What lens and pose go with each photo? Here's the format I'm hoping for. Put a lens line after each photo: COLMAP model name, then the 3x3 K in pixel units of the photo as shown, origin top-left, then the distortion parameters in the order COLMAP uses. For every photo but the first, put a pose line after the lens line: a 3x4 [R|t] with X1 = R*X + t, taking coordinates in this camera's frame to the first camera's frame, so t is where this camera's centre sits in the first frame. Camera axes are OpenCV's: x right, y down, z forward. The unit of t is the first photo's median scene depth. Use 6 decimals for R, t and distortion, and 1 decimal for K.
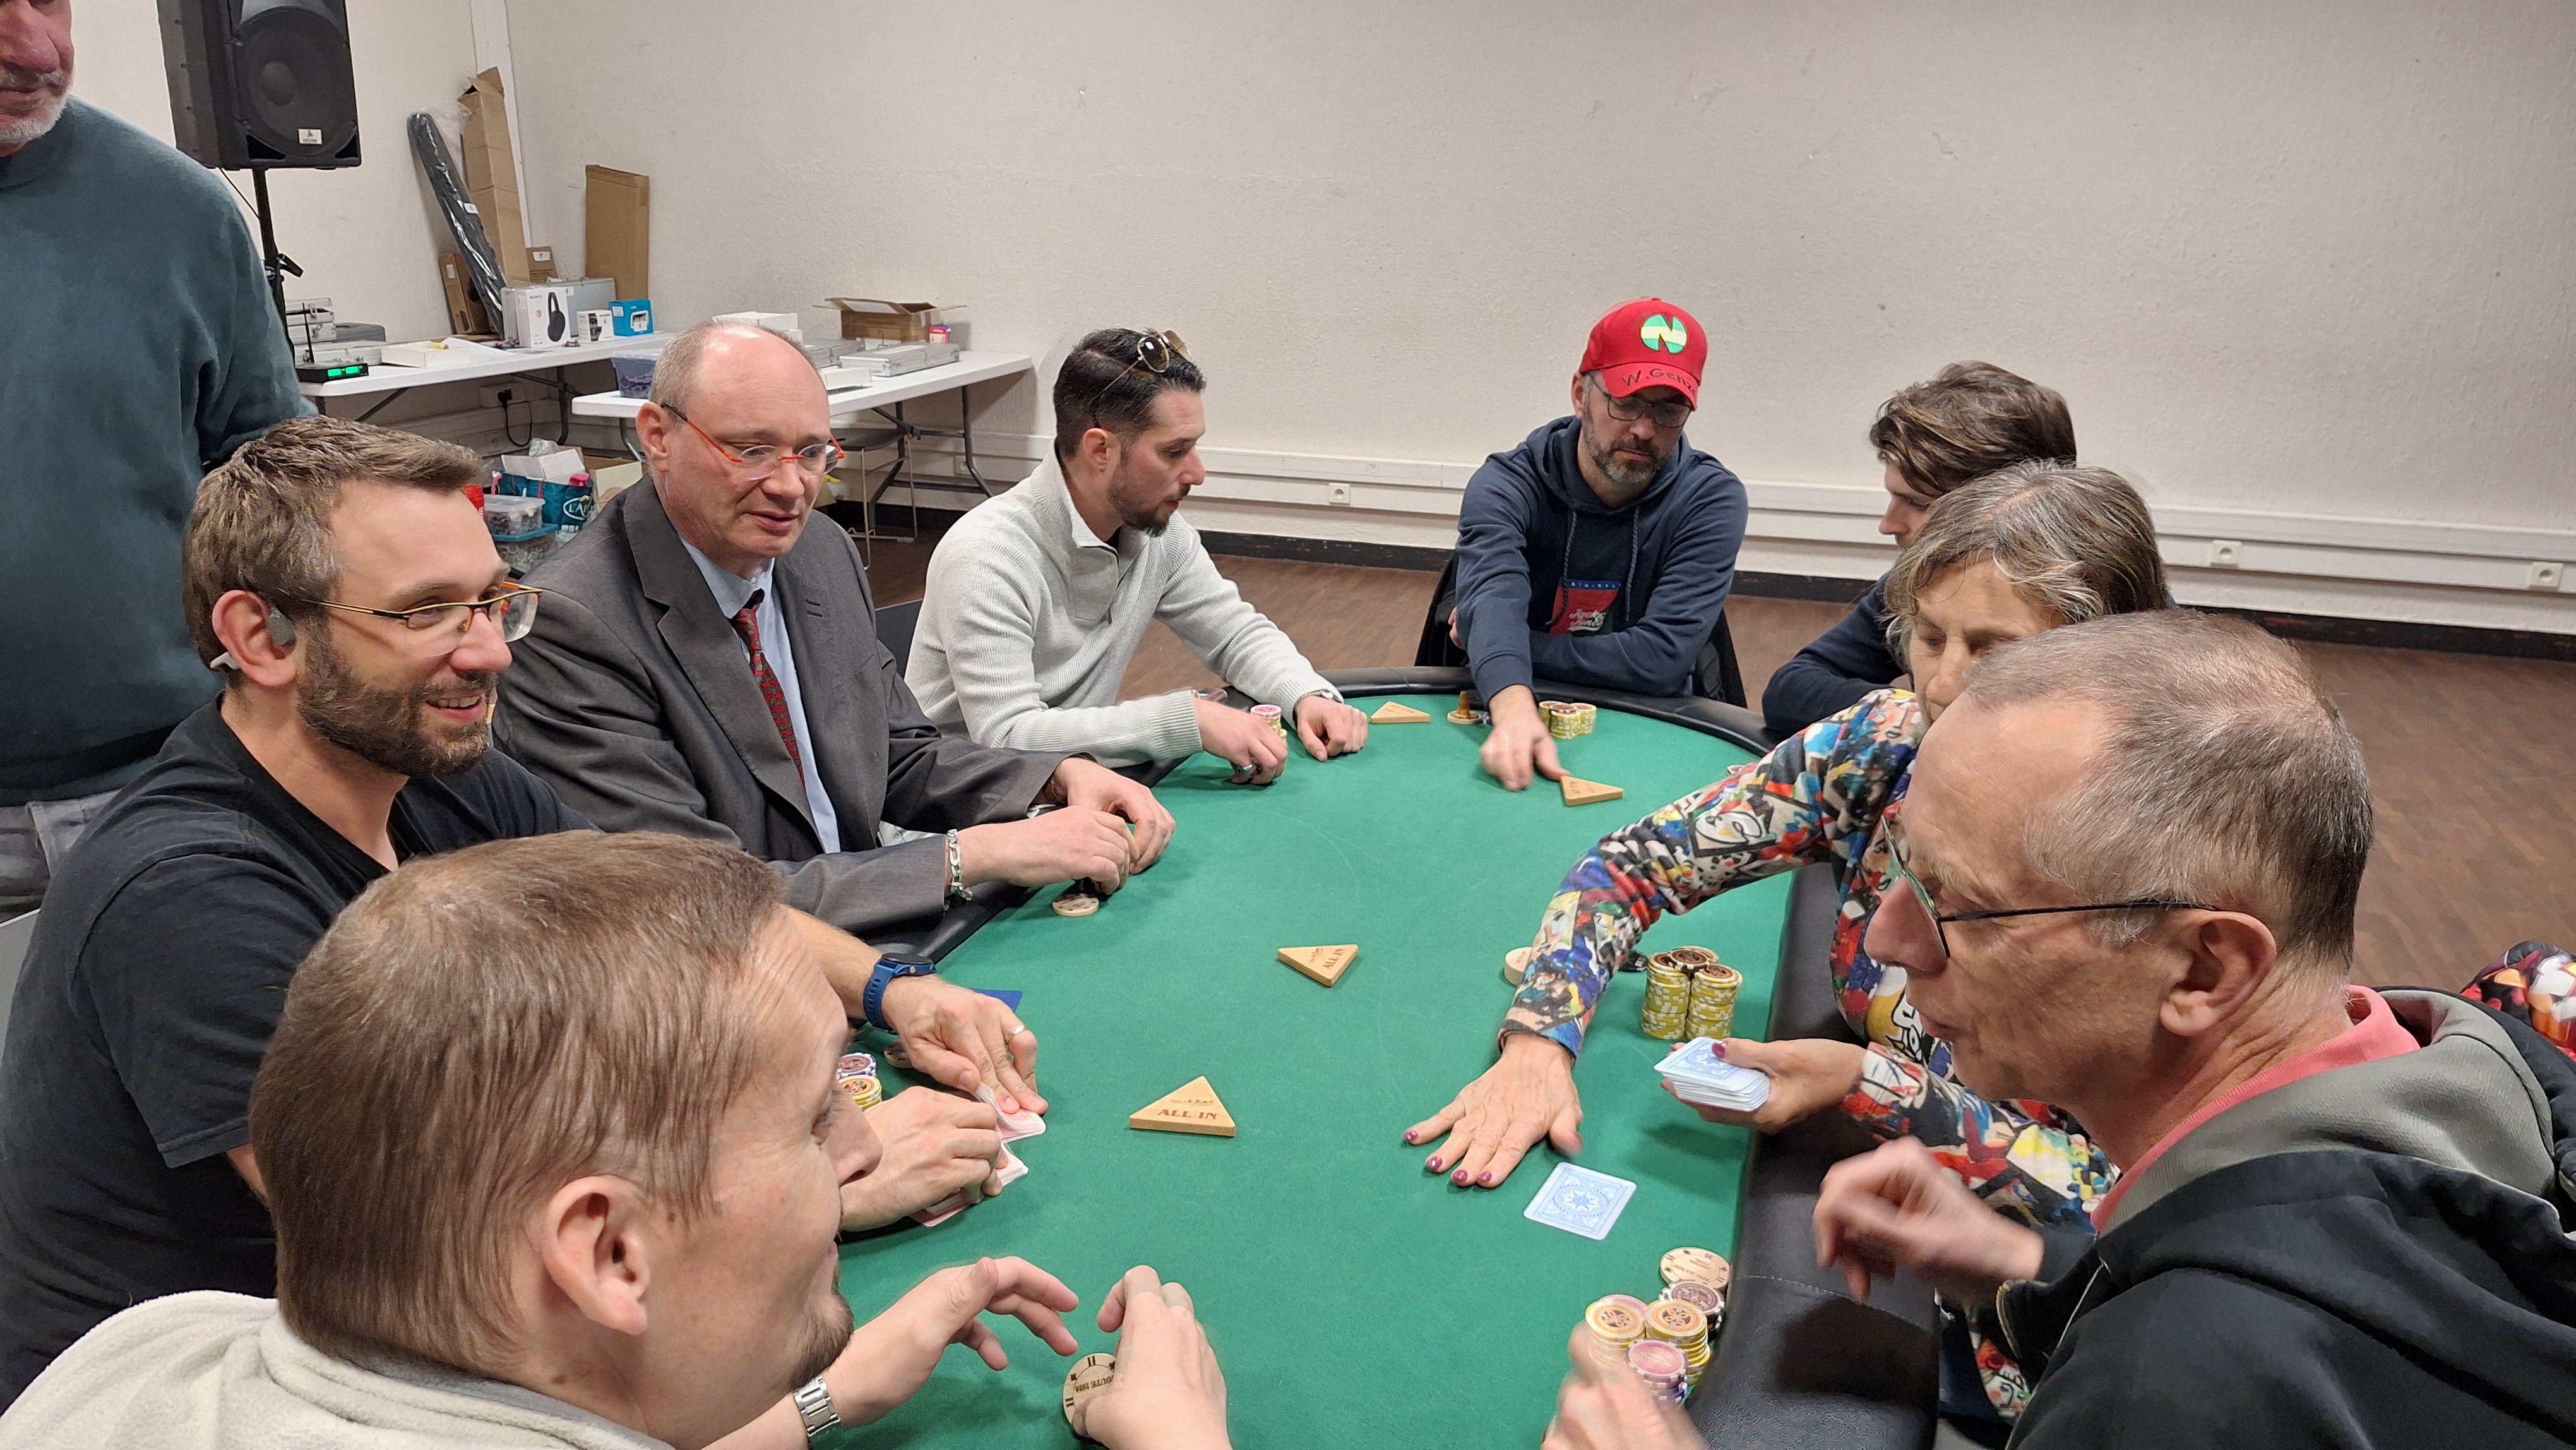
lens RADIAL K [[1757.1, 0, 1298.2], [0, 1757.1, 732.2], [0, 0, 1]] dist [0.127321, -0.176375]
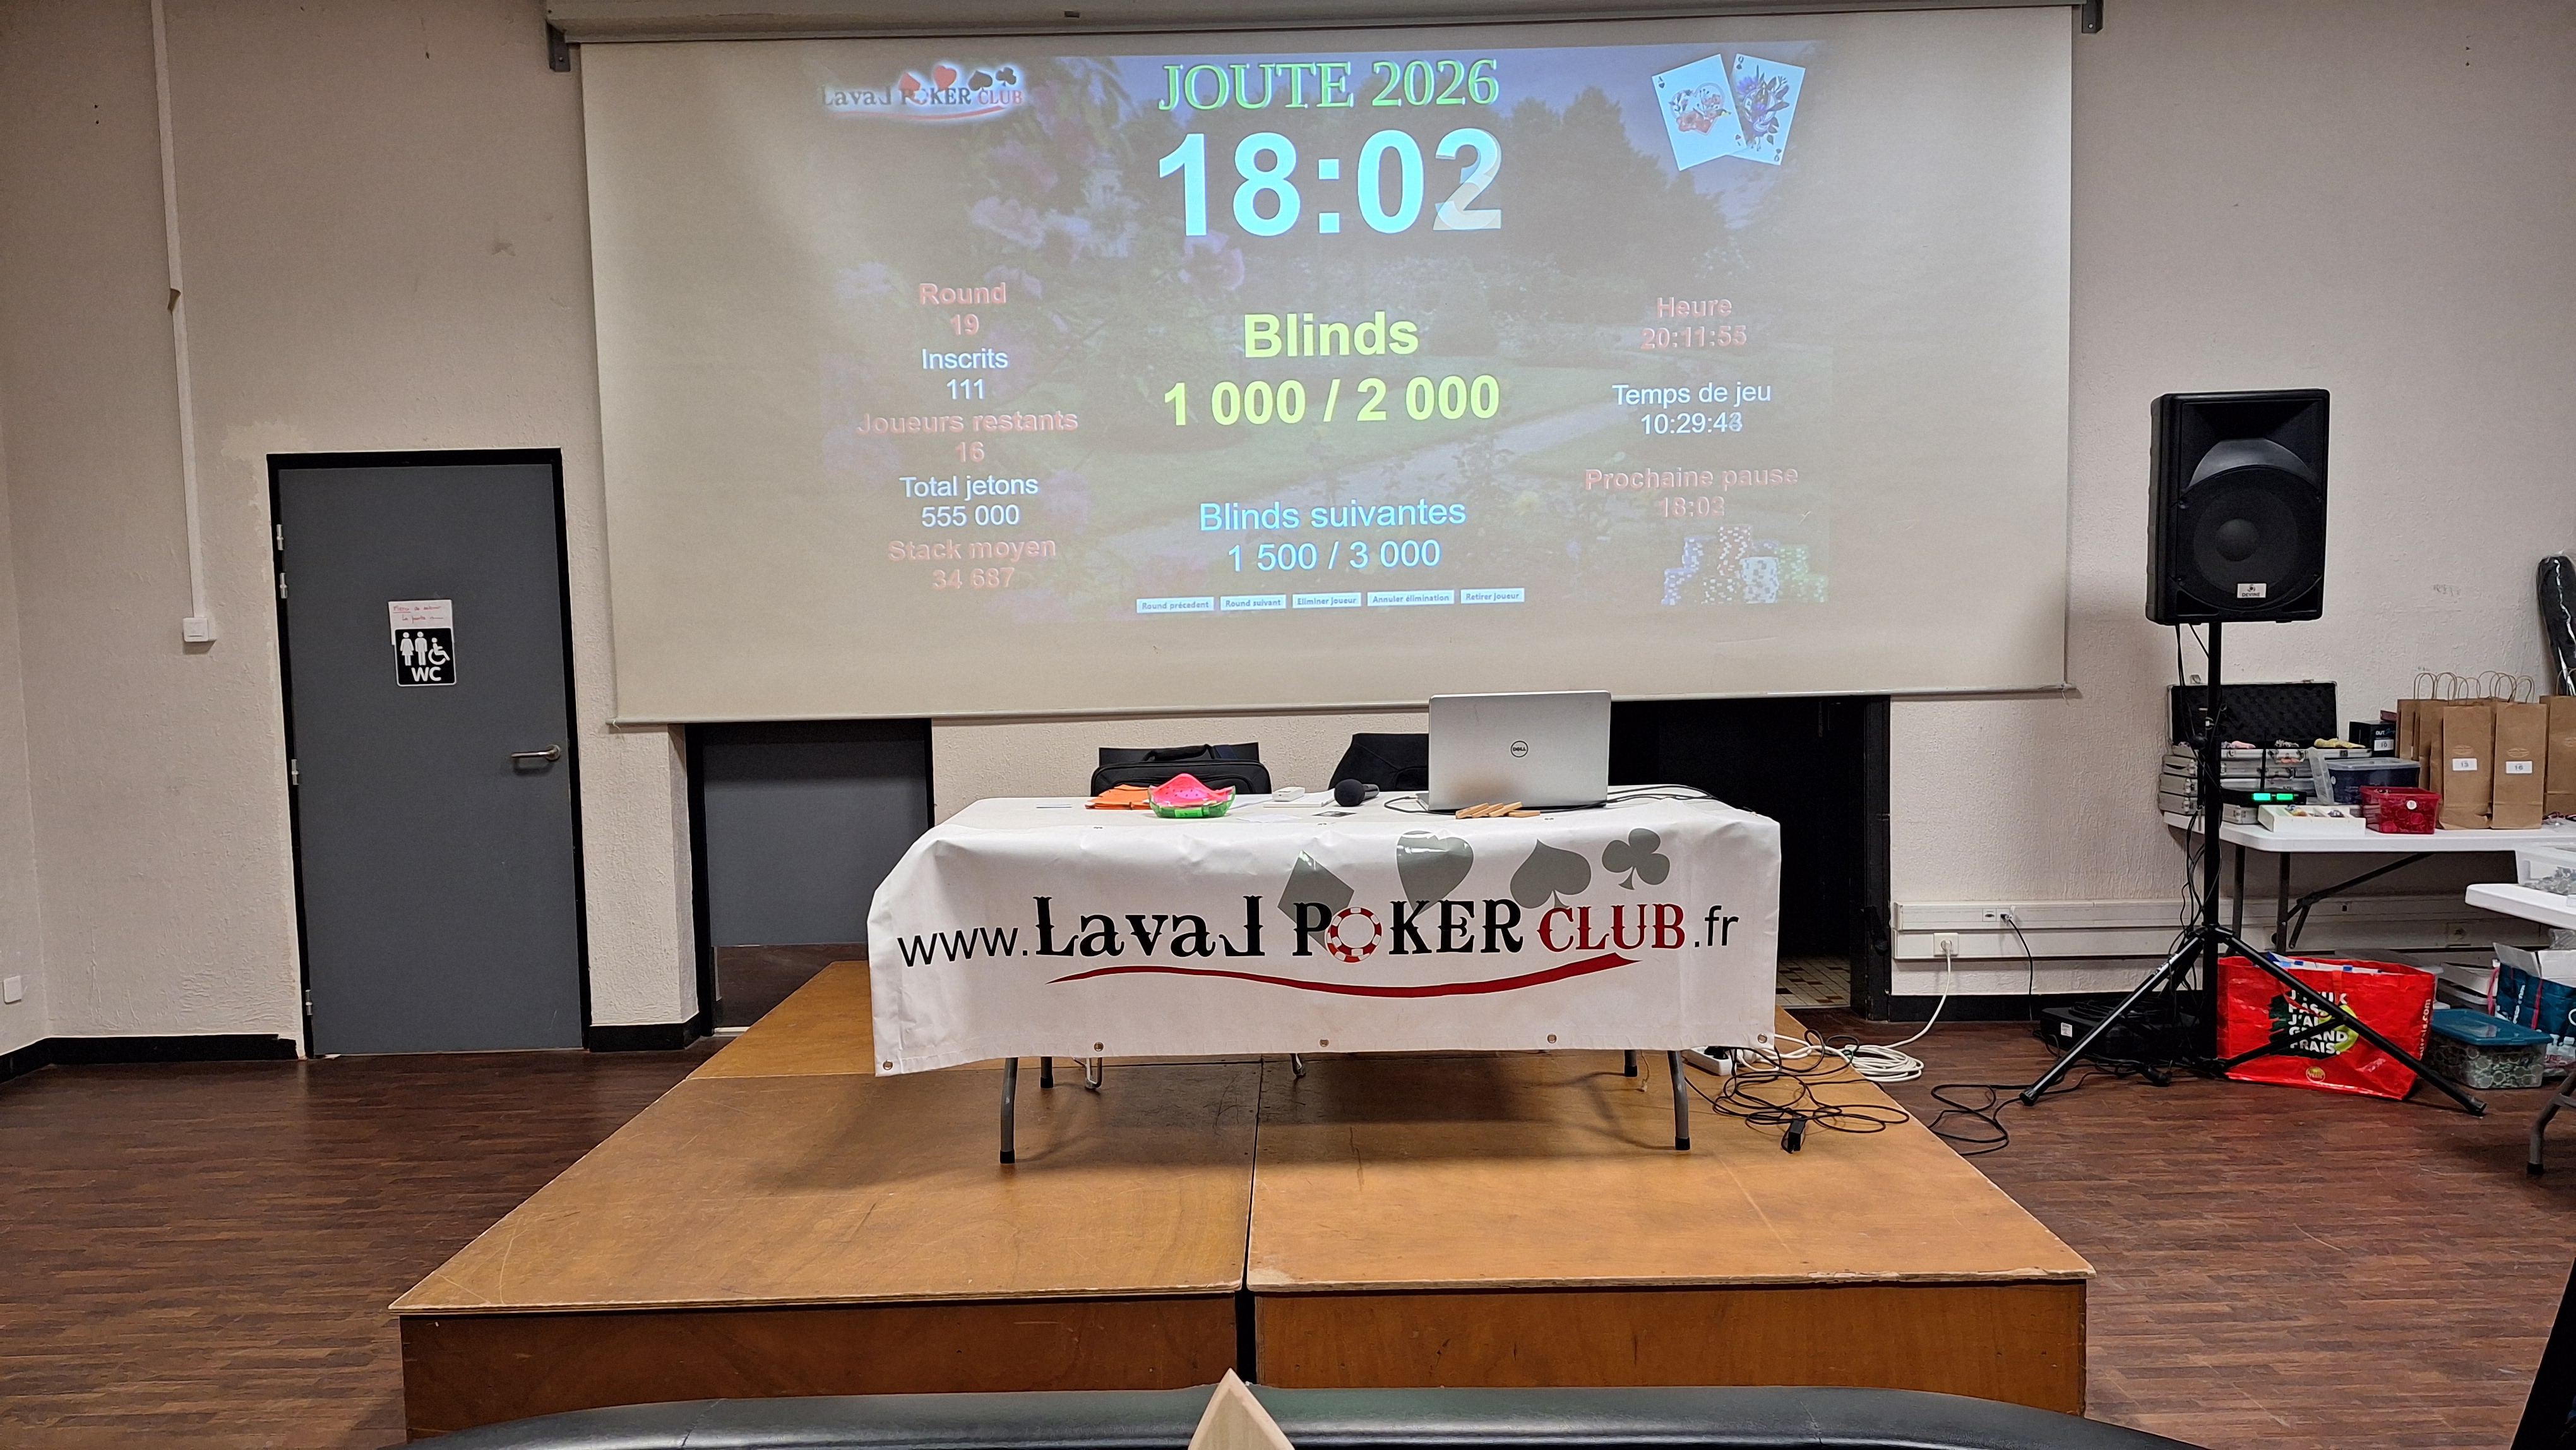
lens RADIAL K [[1757.1, 0, 1298.2], [0, 1757.1, 732.2], [0, 0, 1]] dist [0.127321, -0.176375]
pose [[0.288557, 0.055390, -0.955859, 0.199843], [-0.274048, 0.961336, -0.027023, -0.075011], [0.917405, 0.269749, 0.292580, 0.218420]]
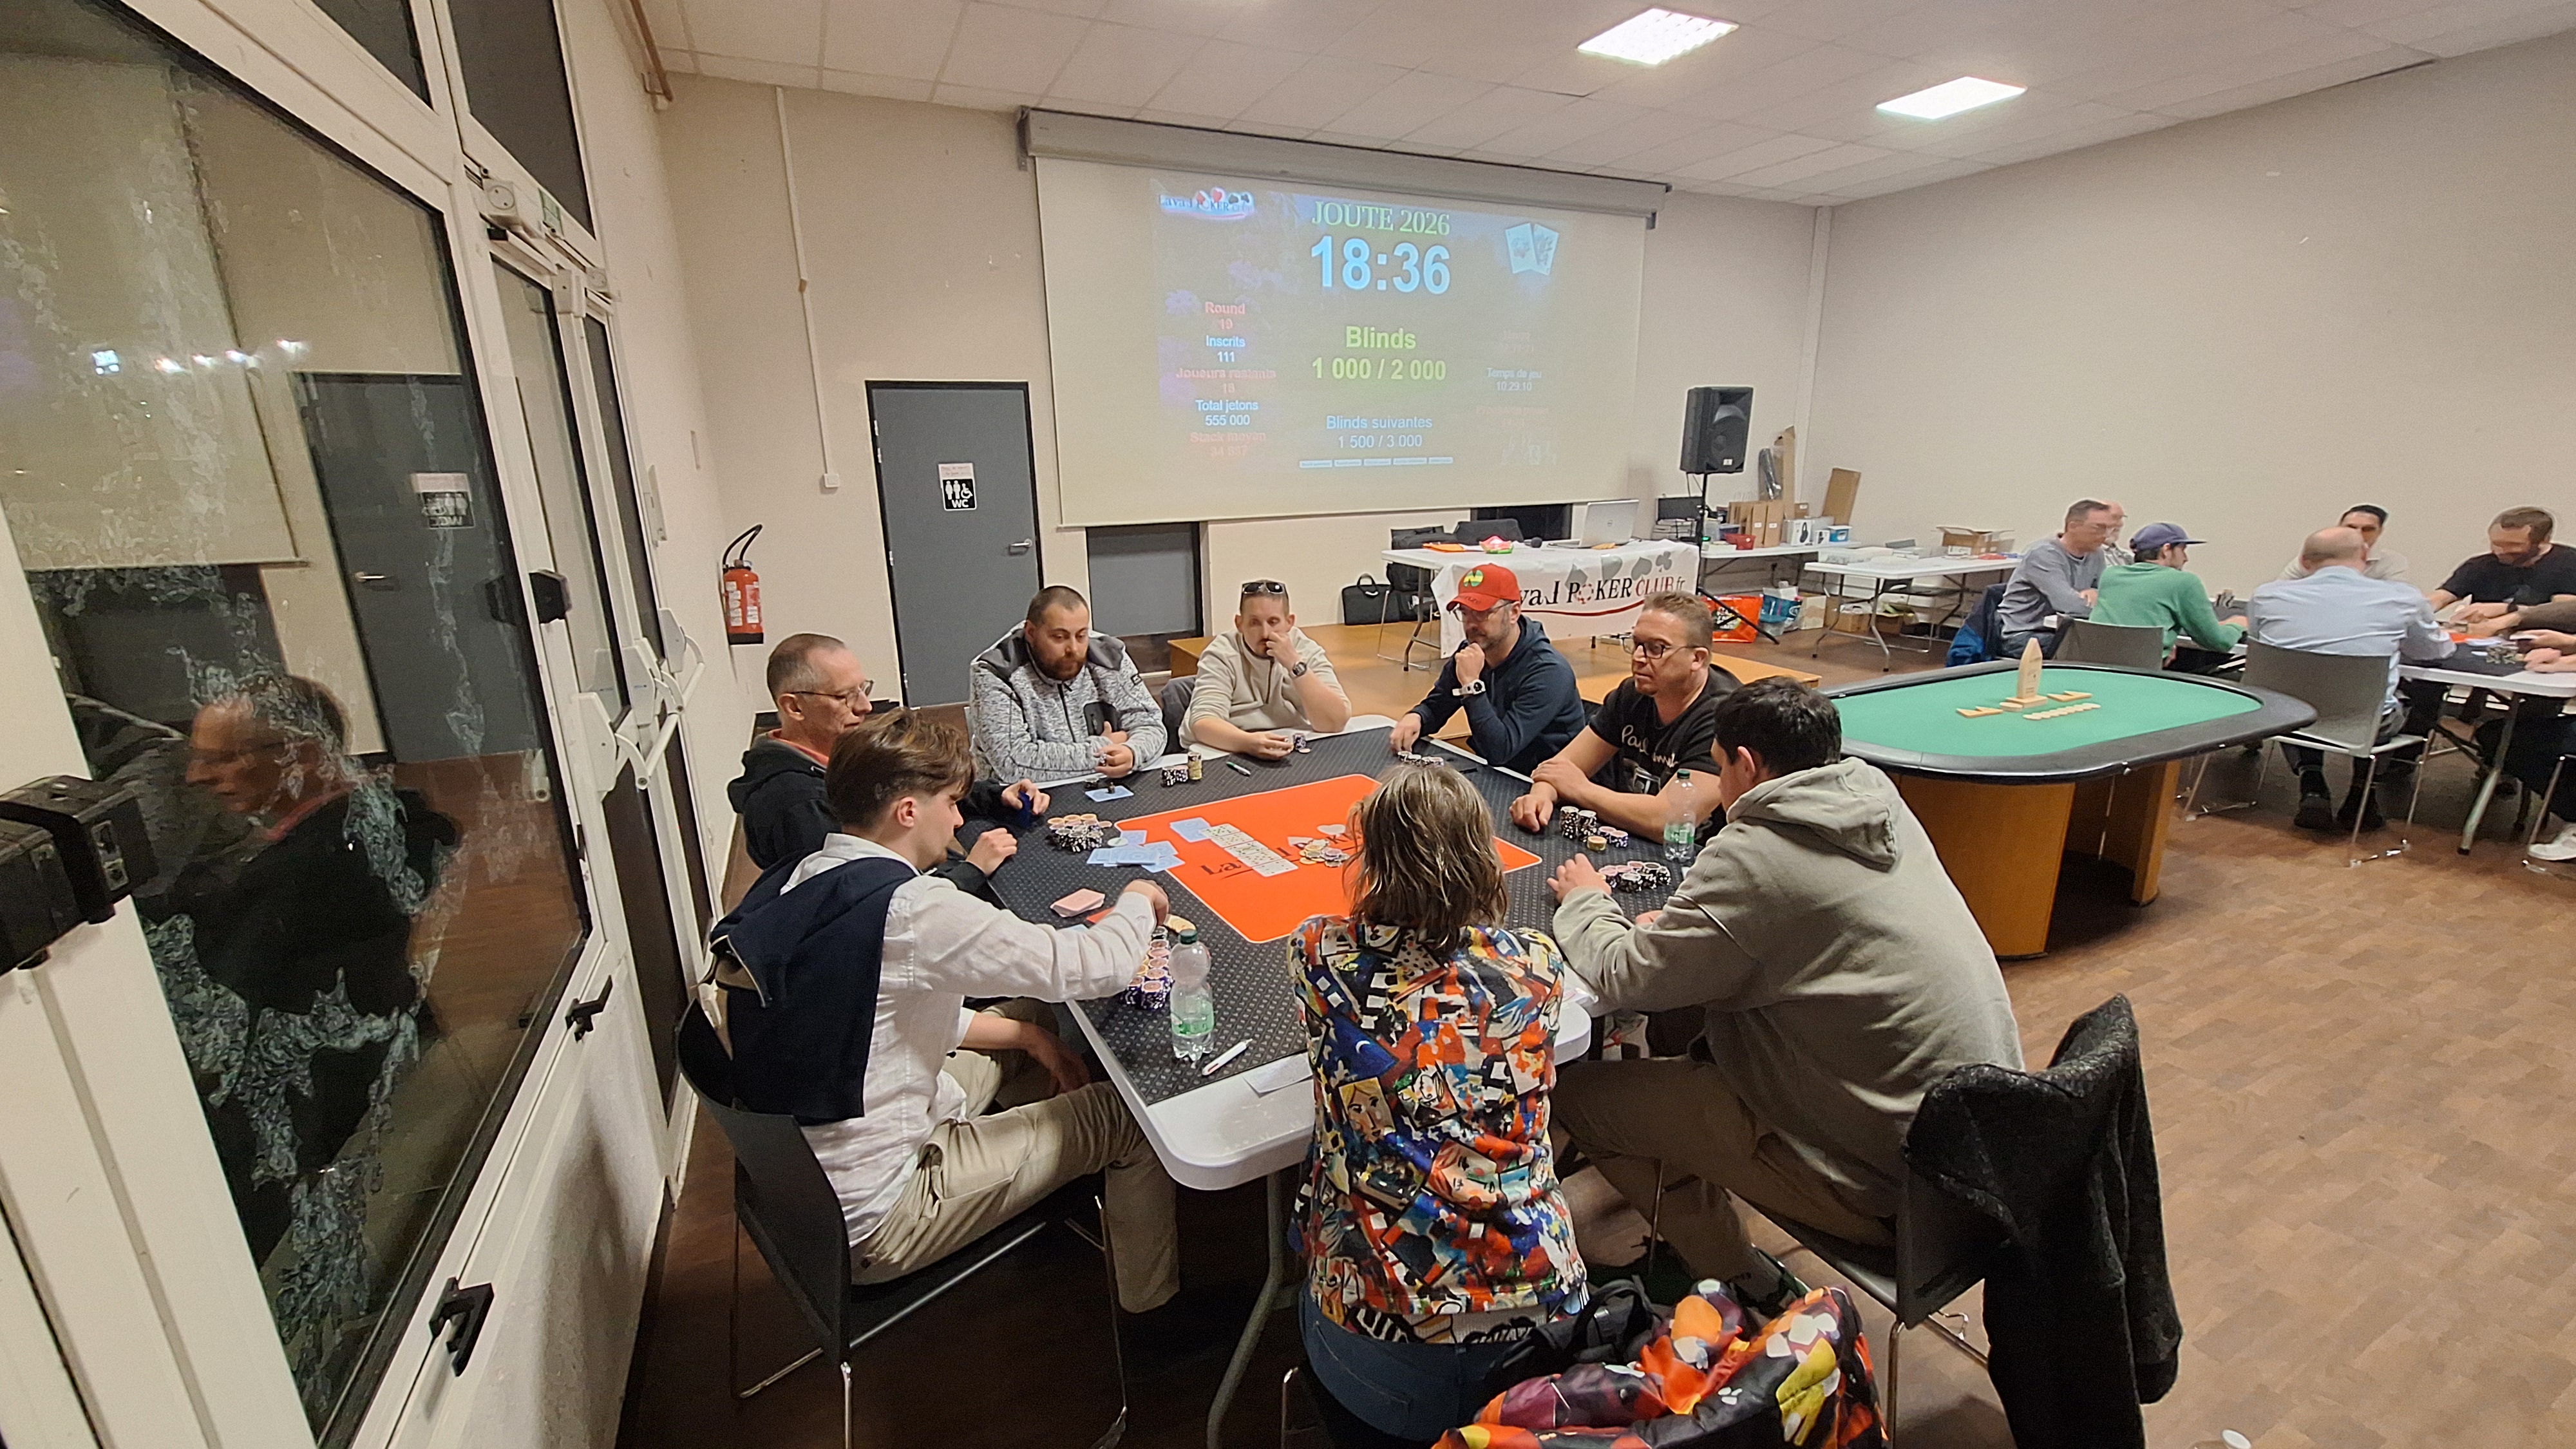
lens RADIAL K [[1010.1, 0, 1303.7], [0, 1010.1, 710.4], [0, 0, 1]] dist [-0.001935, -0.000003]
pose [[0.673495, 0.167456, -0.719974, 0.146682], [-0.209508, 0.977305, 0.031325, 0.099481], [0.708880, 0.129743, 0.693294, -0.381214]]
